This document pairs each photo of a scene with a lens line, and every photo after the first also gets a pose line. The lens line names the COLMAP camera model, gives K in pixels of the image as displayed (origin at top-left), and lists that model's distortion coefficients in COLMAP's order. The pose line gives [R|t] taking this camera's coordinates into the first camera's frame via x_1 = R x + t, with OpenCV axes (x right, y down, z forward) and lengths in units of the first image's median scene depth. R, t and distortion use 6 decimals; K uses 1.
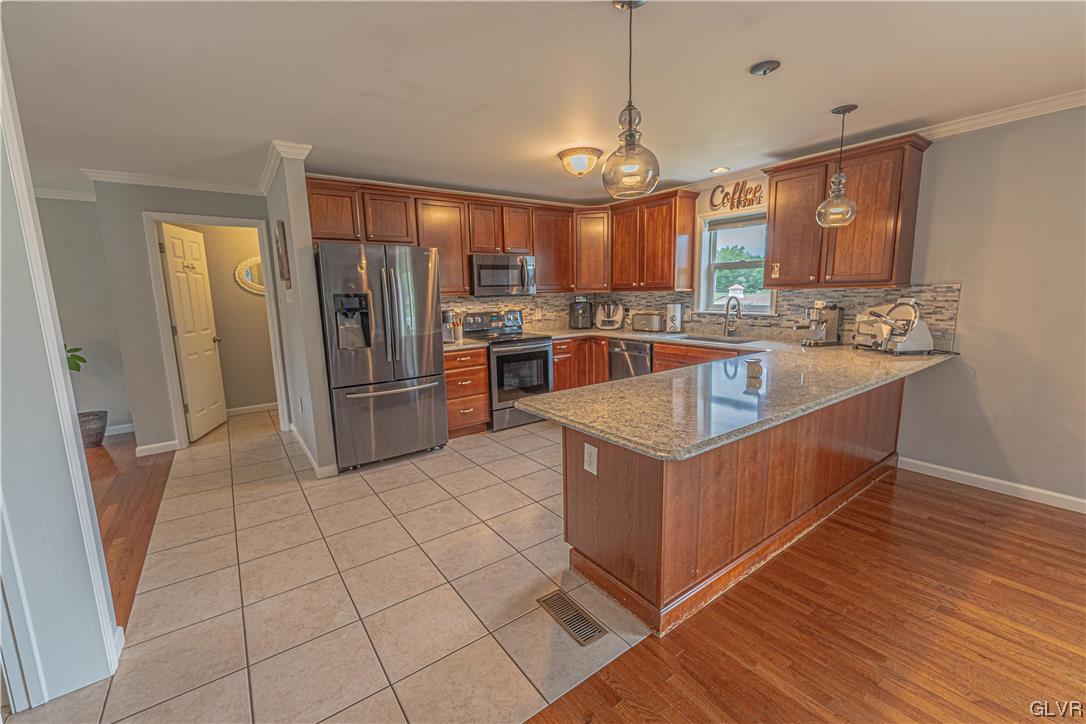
lens RADIAL K [[442.2, 0, 544.4], [0, 442.2, 360.0], [0, 0, 1]] dist [0.002776, -0.002107]
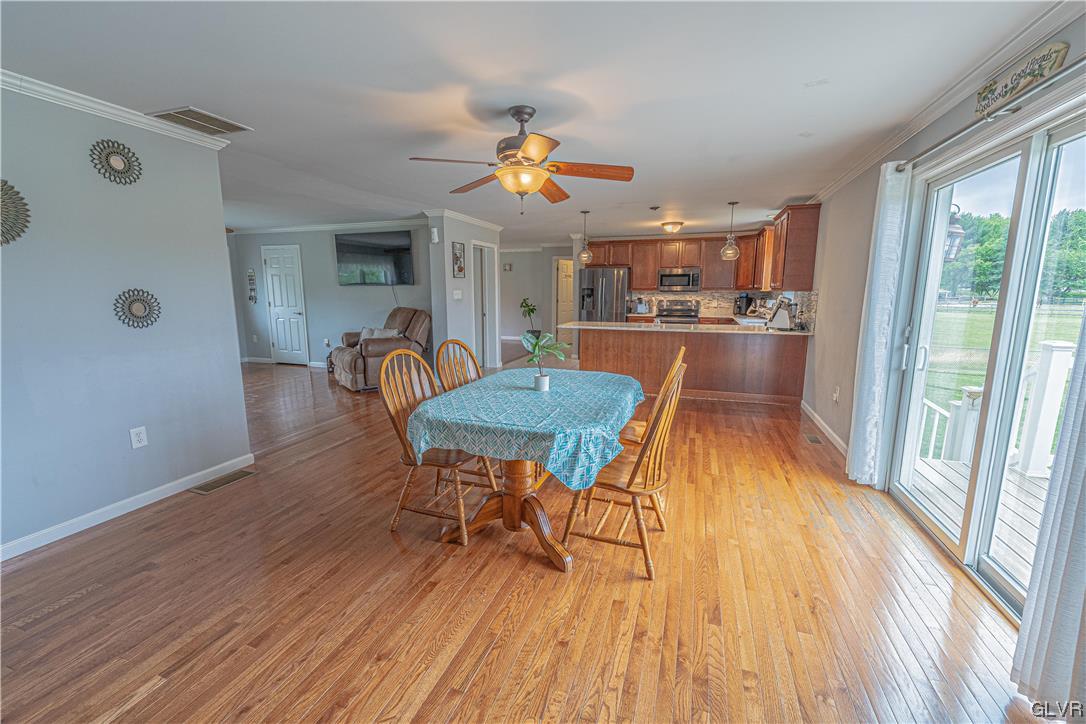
lens RADIAL K [[442.2, 0, 546.5], [0, 442.2, 360.1], [0, 0, 1]] dist [0.002776, -0.002107]
pose [[0.575346, 0.152805, -0.803510, 1.184962], [-0.141584, 0.986169, 0.086163, 0.057113], [0.805563, 0.064190, 0.589023, -0.516416]]
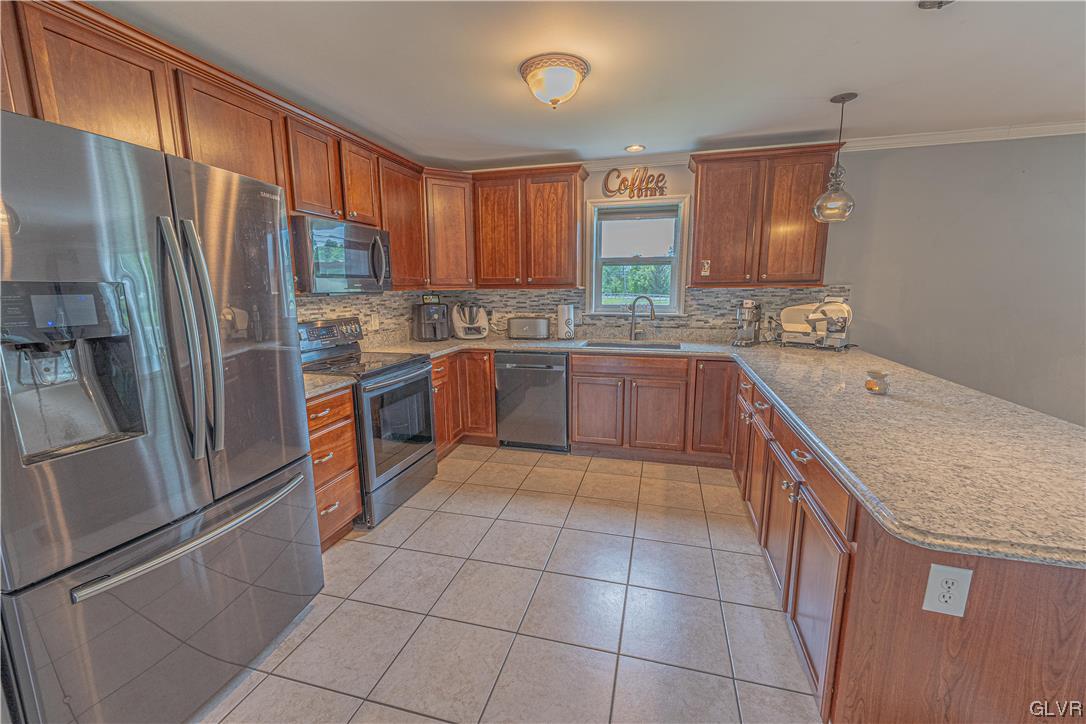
lens RADIAL K [[442.2, 0, 546.3], [0, 442.2, 359.3], [0, 0, 1]] dist [0.002776, -0.002107]
pose [[0.782987, -0.085974, 0.616068, -0.280053], [0.087132, 0.995797, 0.028226, -0.055965], [-0.615905, 0.031579, 0.787187, 0.407428]]
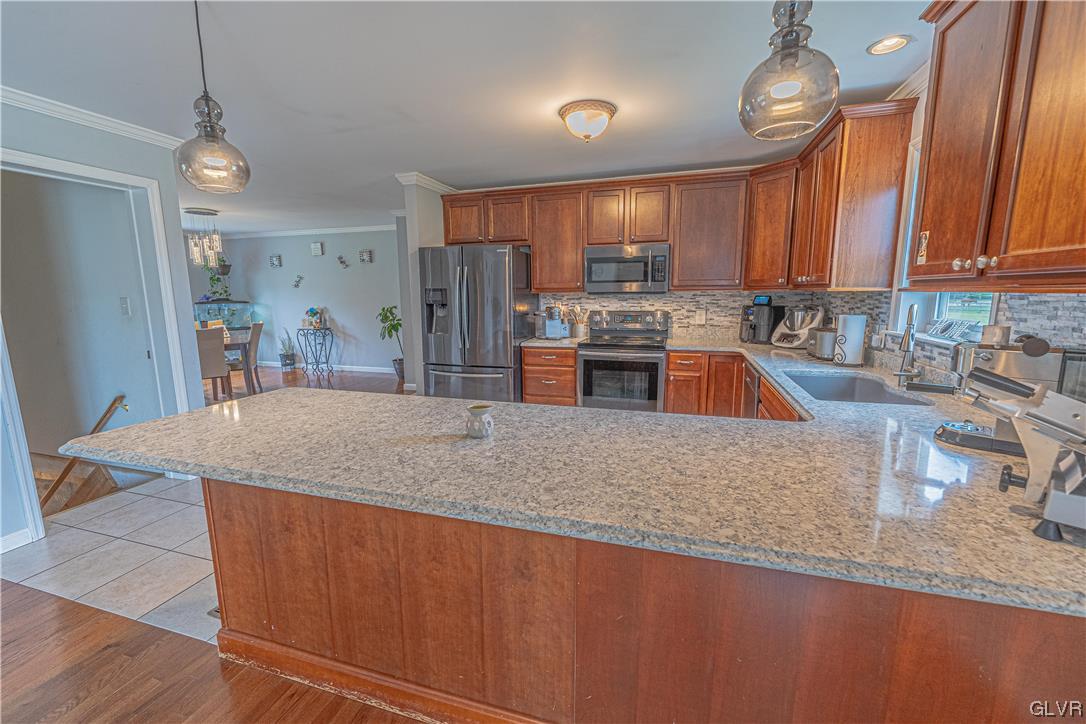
lens RADIAL K [[442.2, 0, 544.3], [0, 442.2, 362.3], [0, 0, 1]] dist [0.002776, -0.002107]
pose [[0.601126, 0.145002, -0.785890, 0.555986], [-0.129465, 0.988081, 0.083280, -0.068761], [0.788598, 0.051683, 0.612733, 0.384858]]
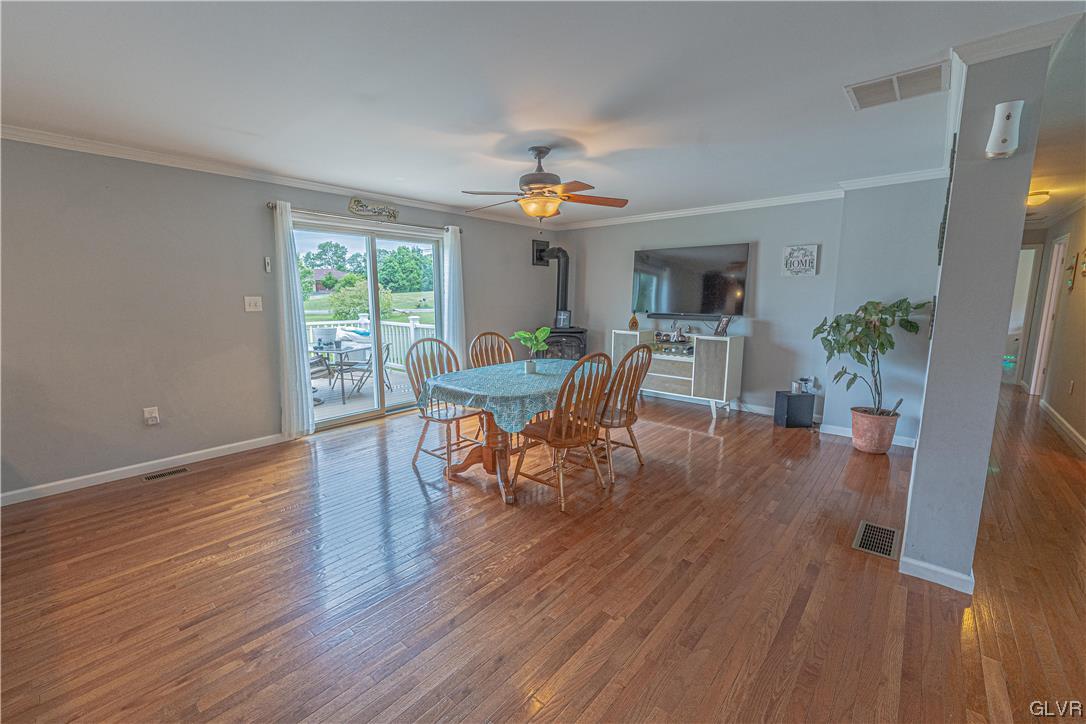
lens RADIAL K [[442.2, 0, 538.4], [0, 442.2, 362.2], [0, 0, 1]] dist [0.002776, -0.002107]
pose [[-0.224489, -0.127254, 0.966132, -0.120185], [0.149891, 0.975129, 0.163268, -0.000212], [-0.962880, 0.181466, -0.199832, -0.002737]]
